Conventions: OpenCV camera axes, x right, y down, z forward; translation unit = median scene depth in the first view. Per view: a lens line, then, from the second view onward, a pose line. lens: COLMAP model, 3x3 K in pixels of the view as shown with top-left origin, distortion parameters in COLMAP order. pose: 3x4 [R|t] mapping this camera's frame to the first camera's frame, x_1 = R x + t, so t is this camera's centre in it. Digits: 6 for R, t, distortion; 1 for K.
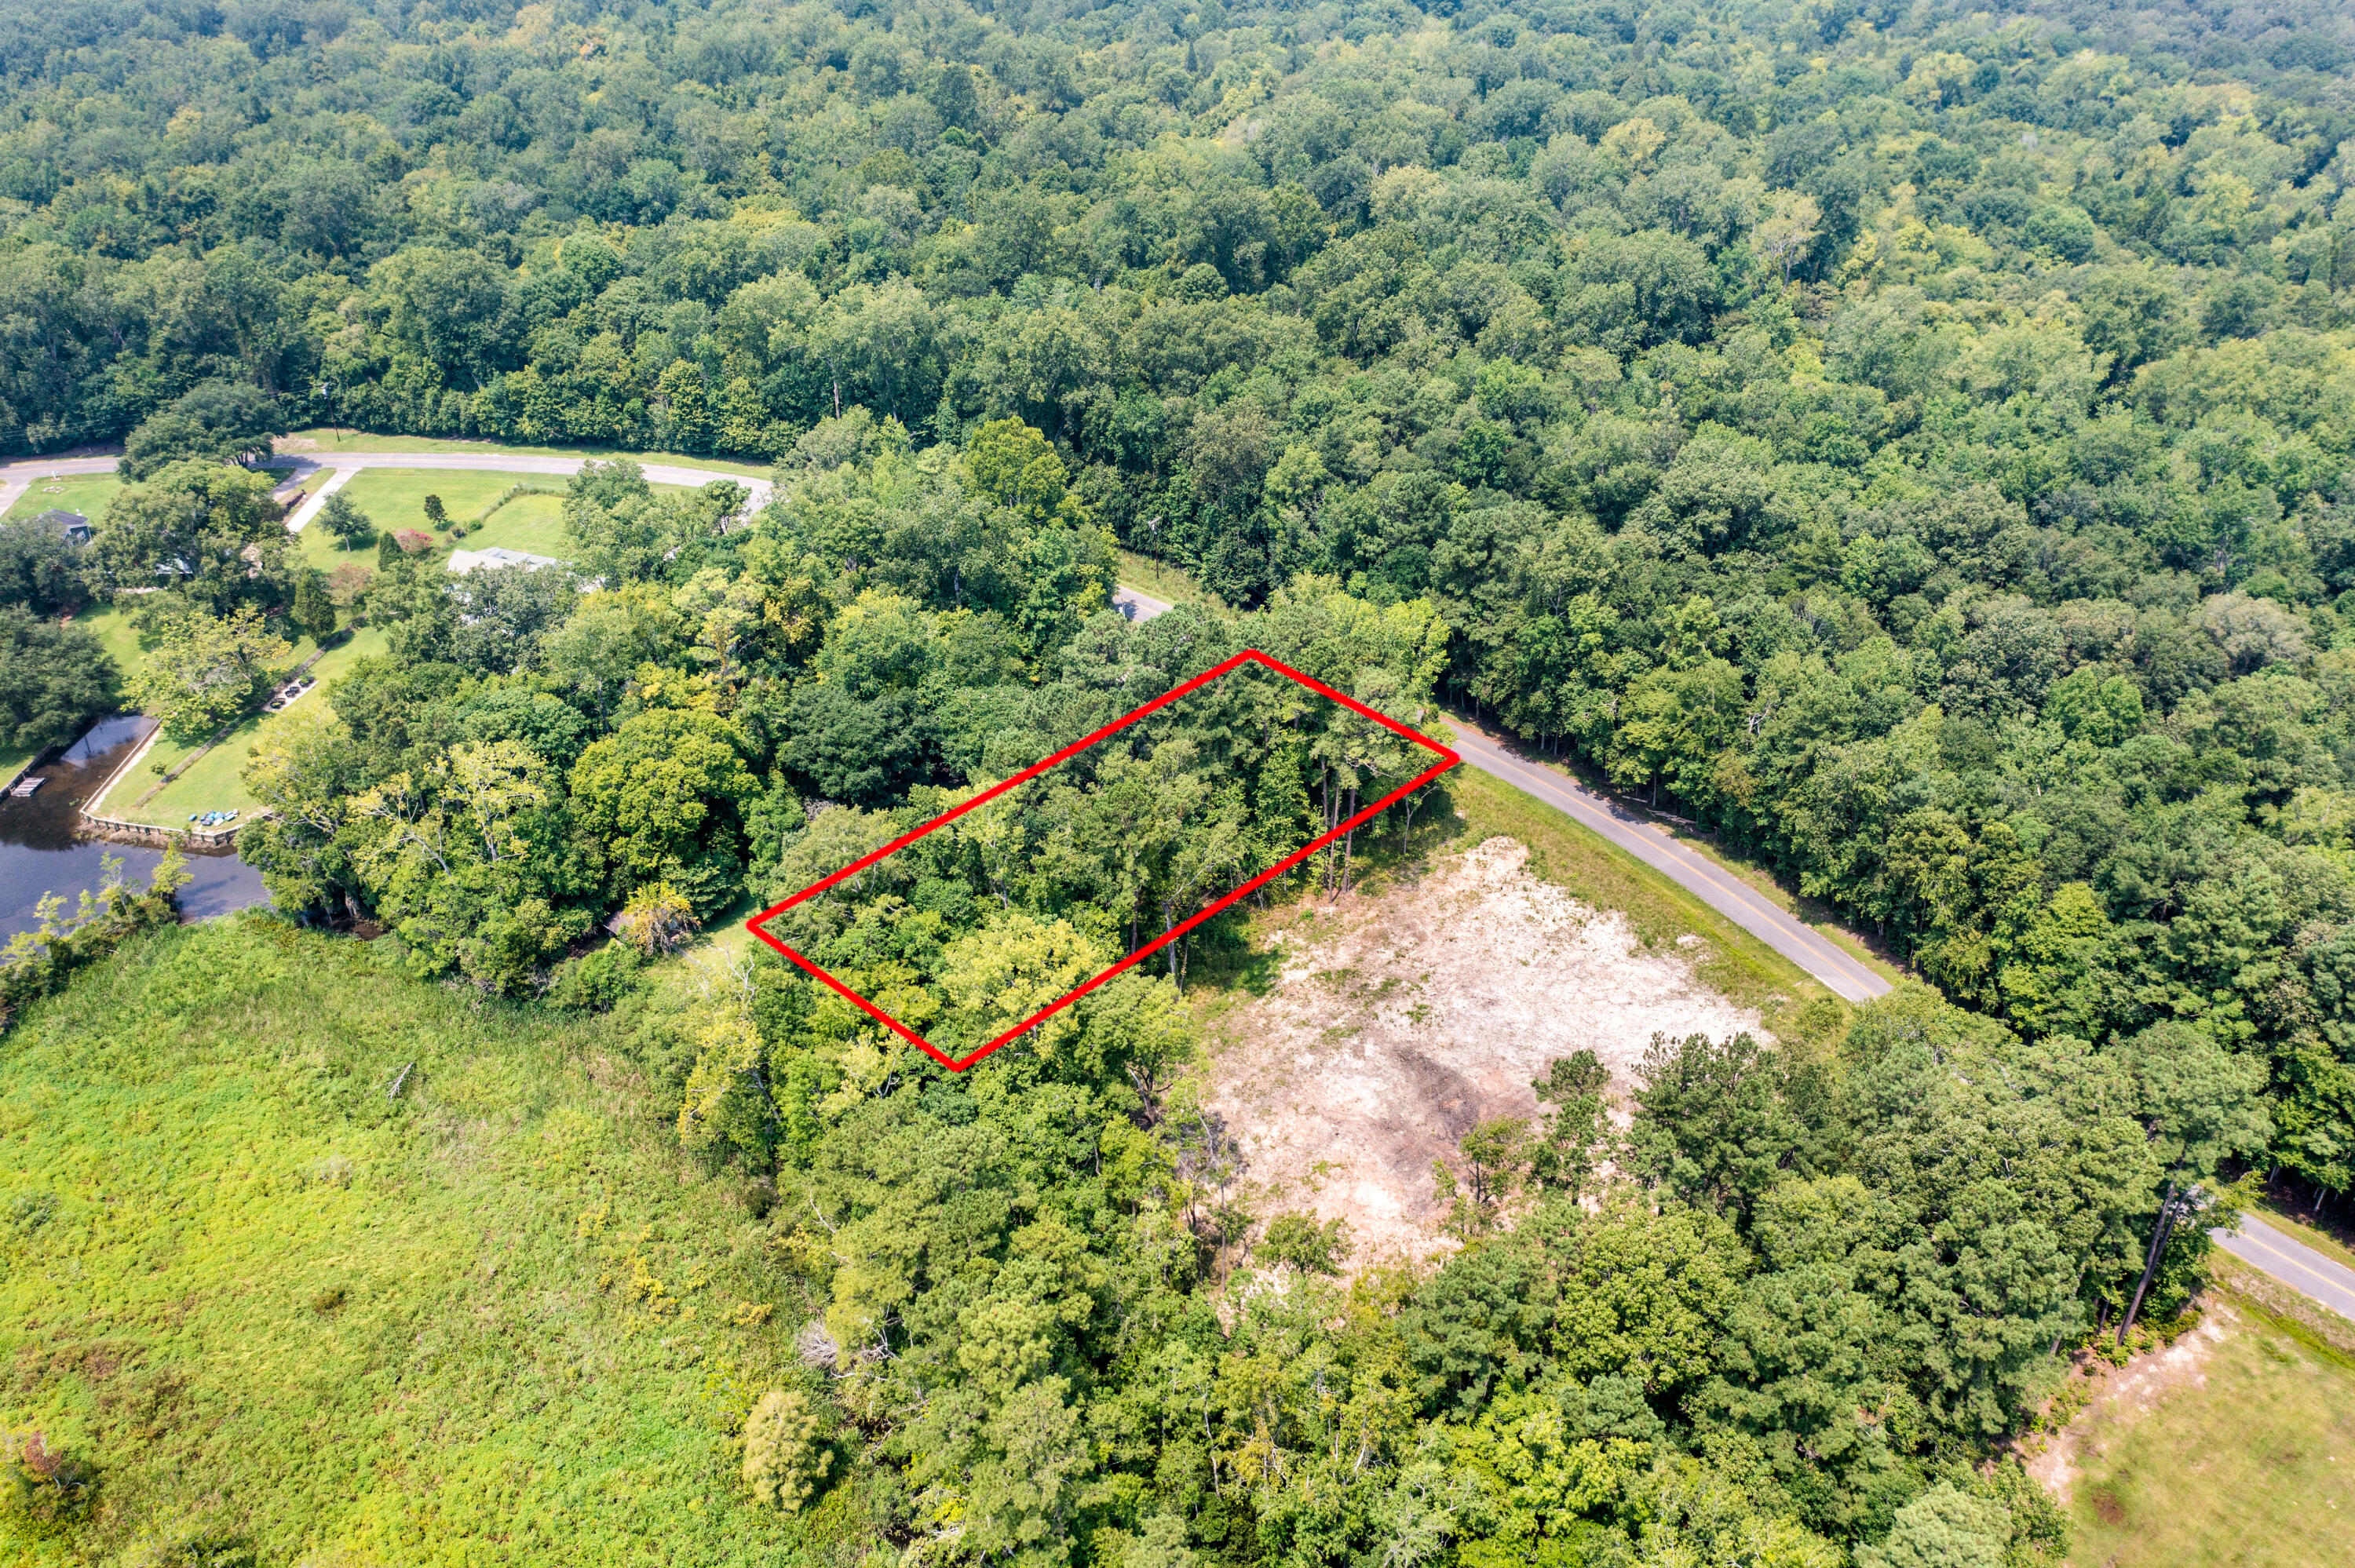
lens RADIAL K [[1854.3, 0, 1170.5], [0, 1854.3, 780.9], [0, 0, 1]] dist [-0.023478, 0.009149]
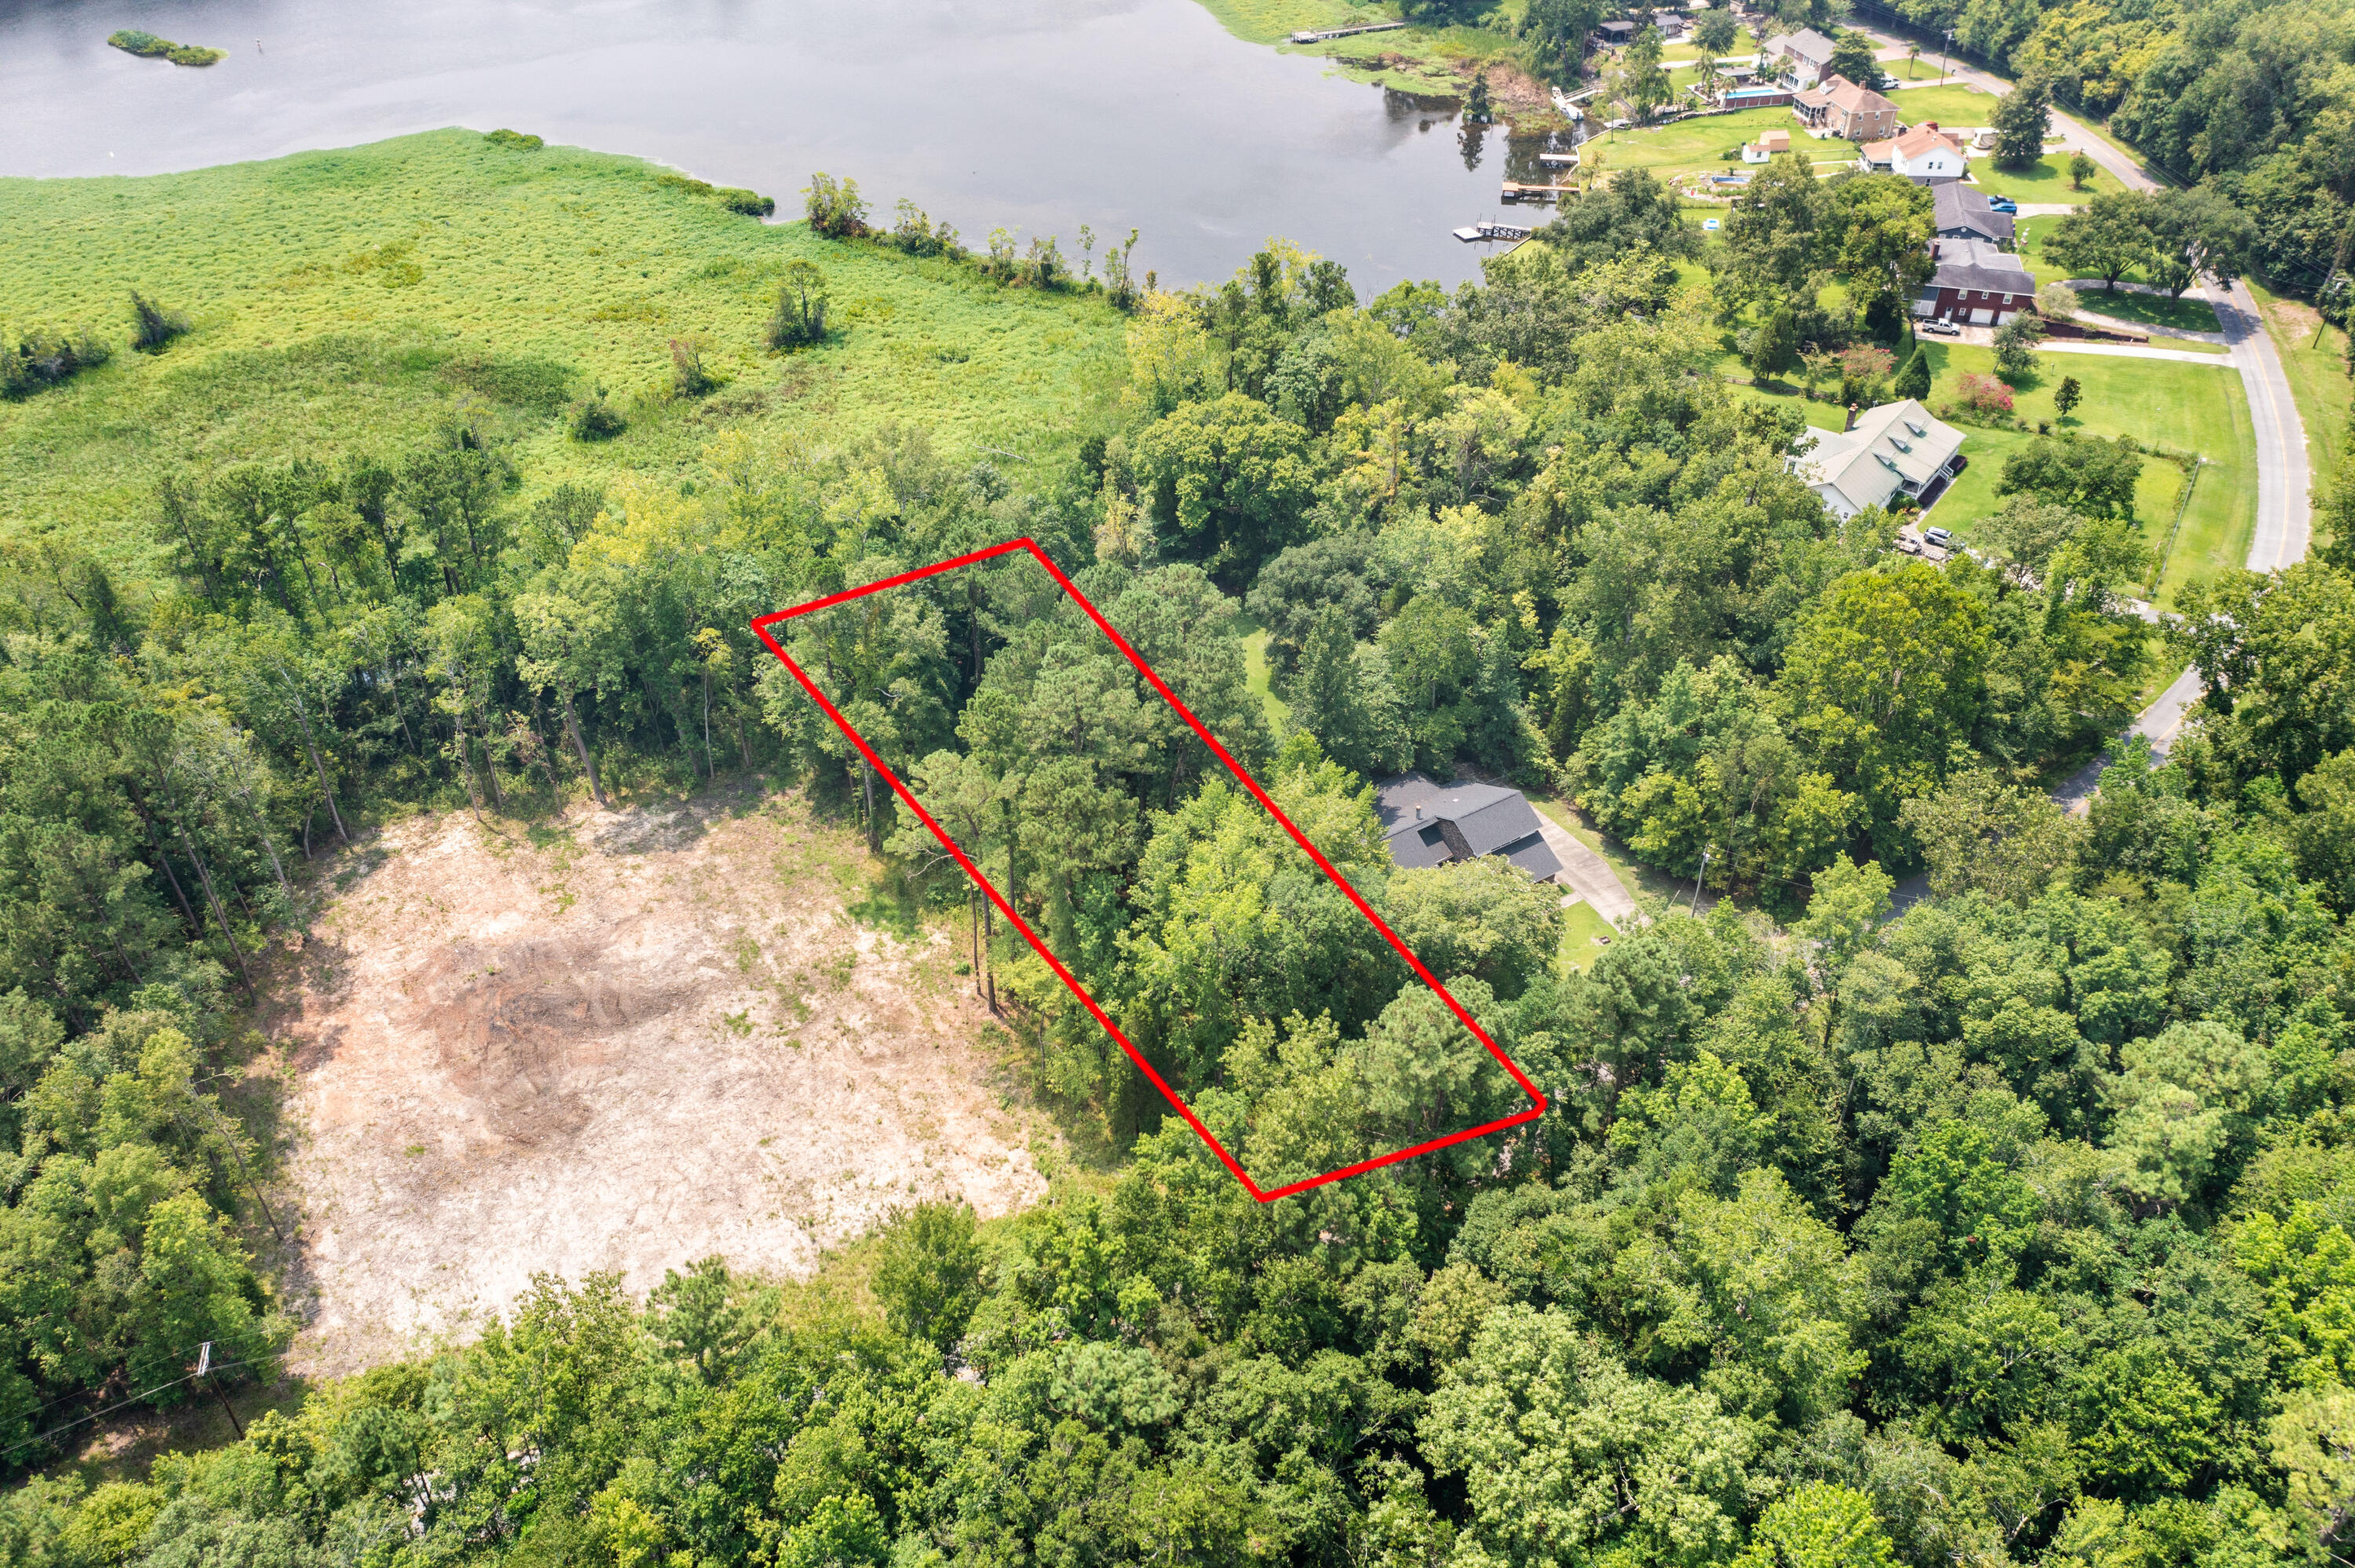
lens RADIAL K [[1854.3, 0, 1174.0], [0, 1854.3, 797.4], [0, 0, 1]] dist [-0.023478, 0.009149]
pose [[-0.221654, 0.622145, -0.750870, 0.410571], [-0.514865, 0.579270, 0.631950, -0.351488], [0.828121, 0.526671, 0.191923, 0.601006]]
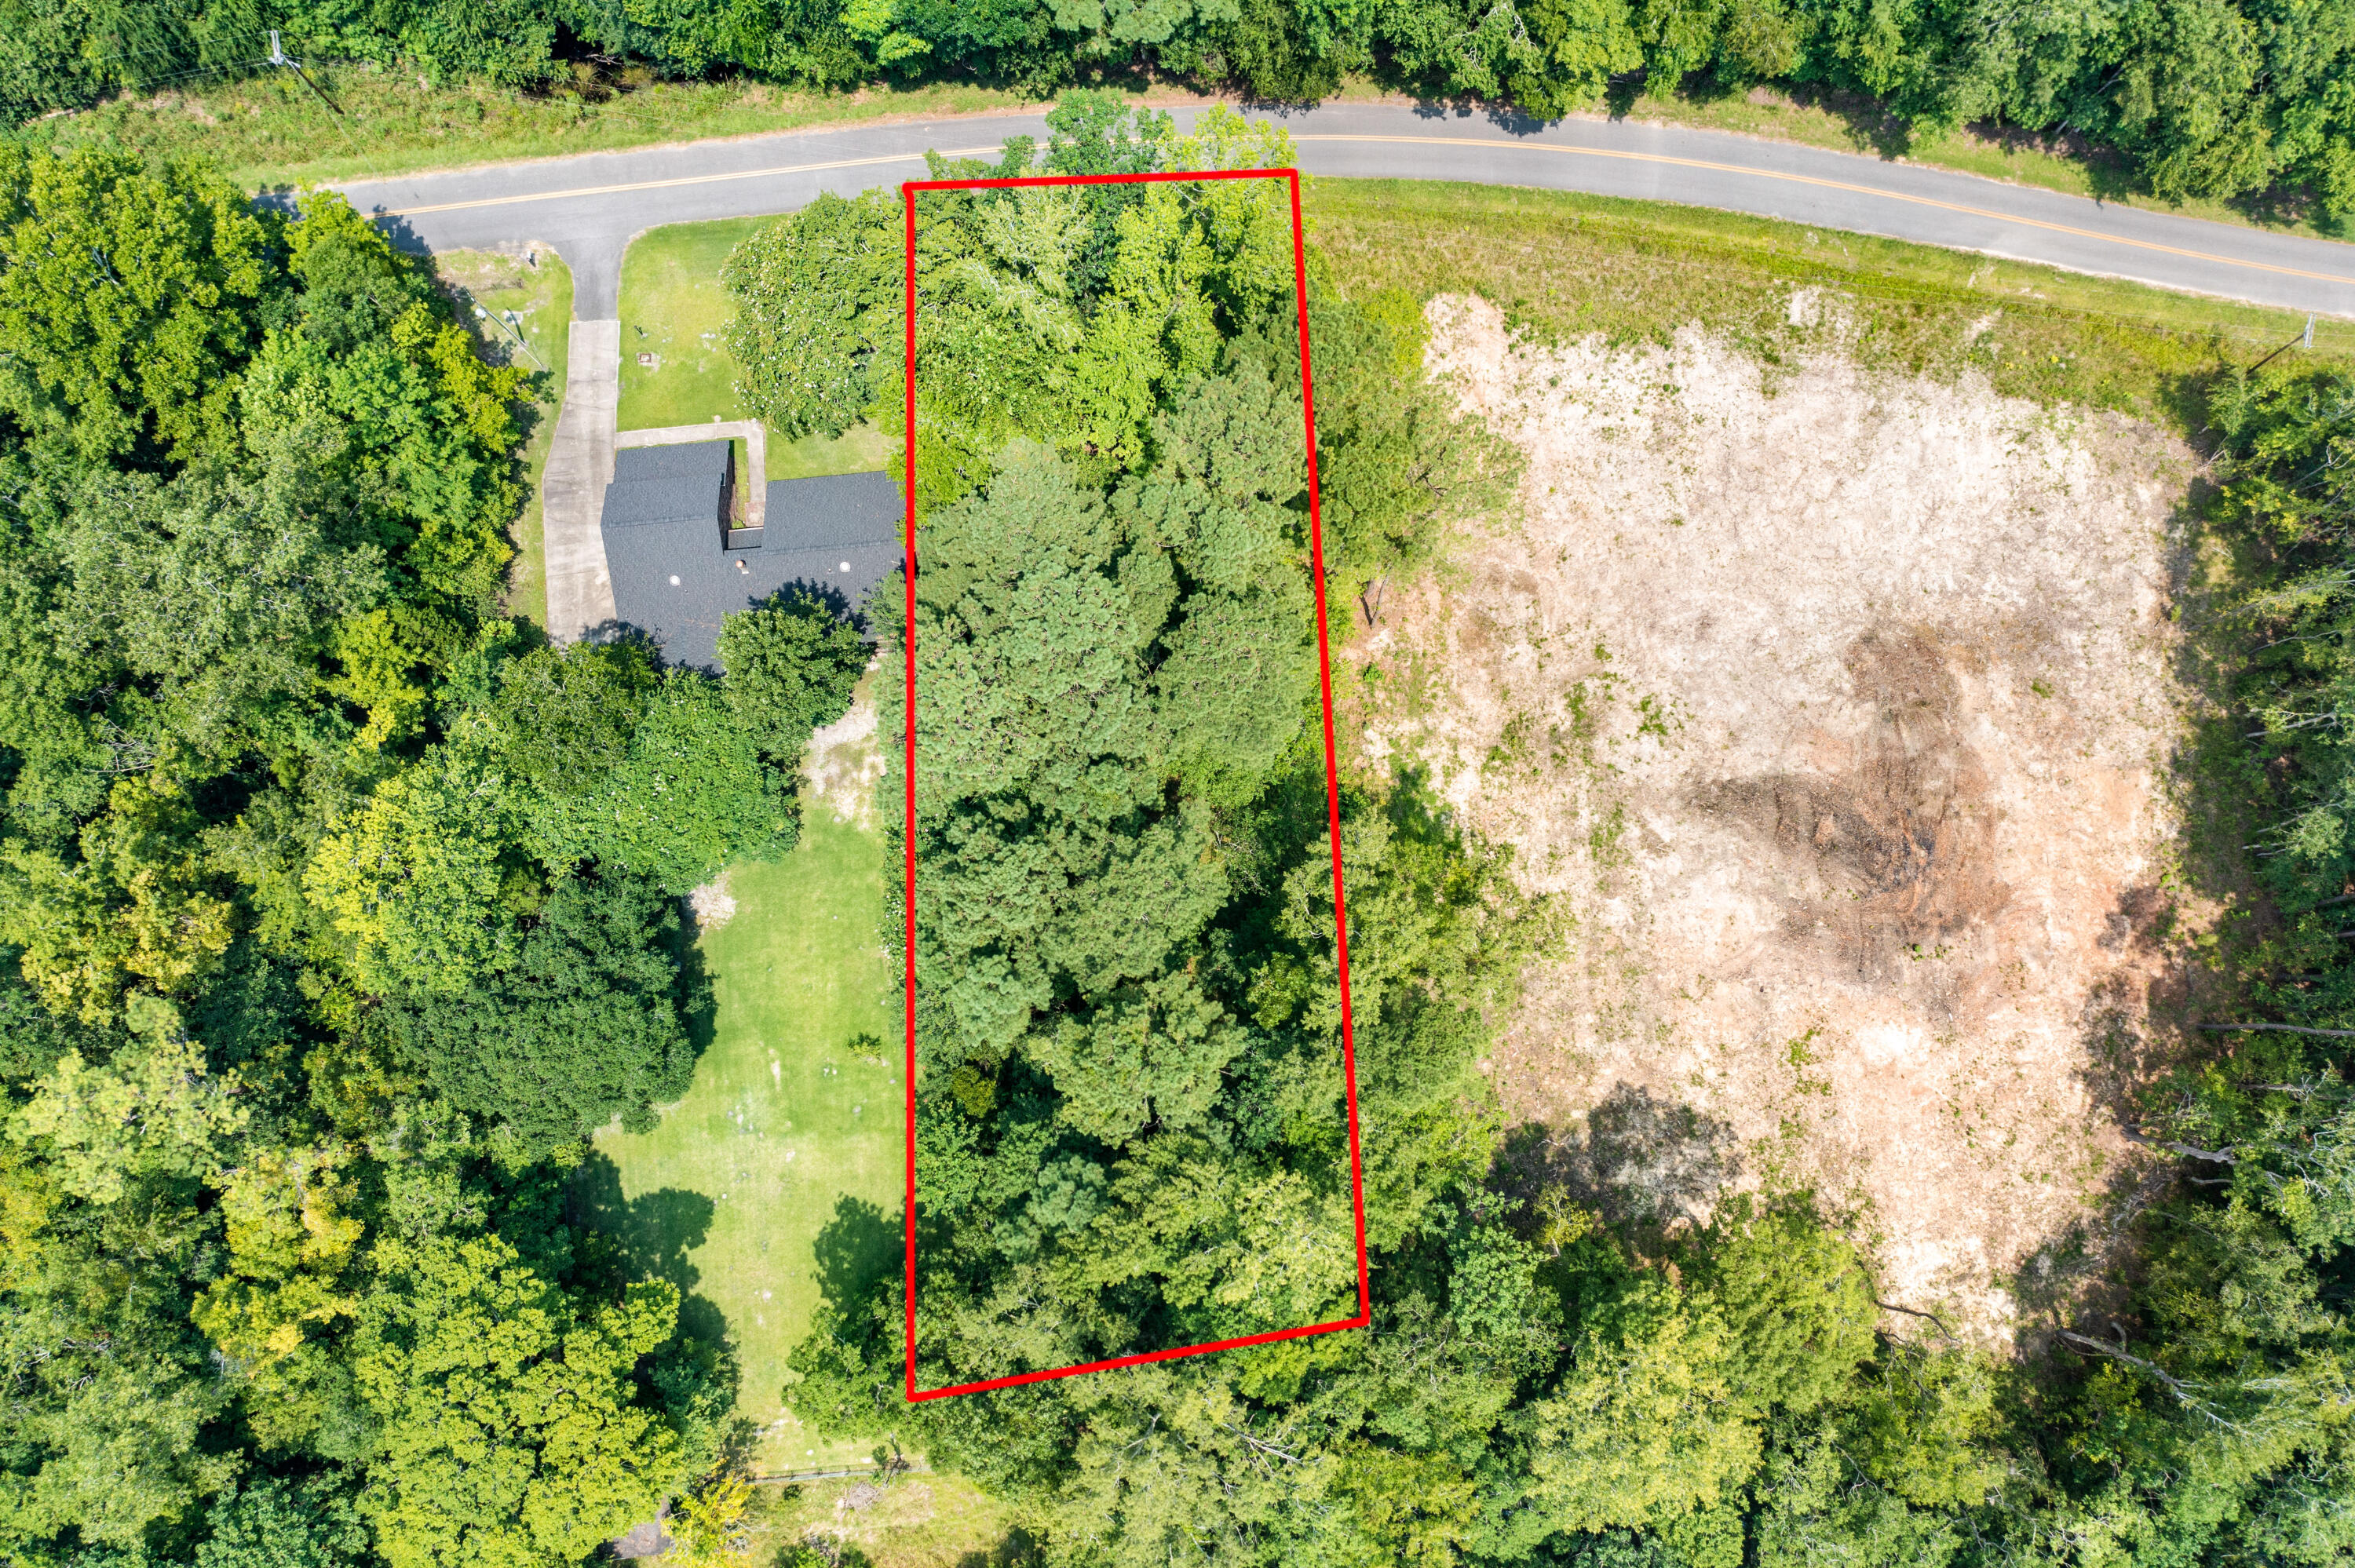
lens RADIAL K [[1854.3, 0, 1173.2], [0, 1854.3, 801.4], [0, 0, 1]] dist [-0.023478, 0.009149]
pose [[0.652355, -0.748514, 0.118991, -0.052338], [0.404127, 0.476346, 0.780882, -0.289654], [-0.641182, -0.461325, 0.613241, 0.433456]]
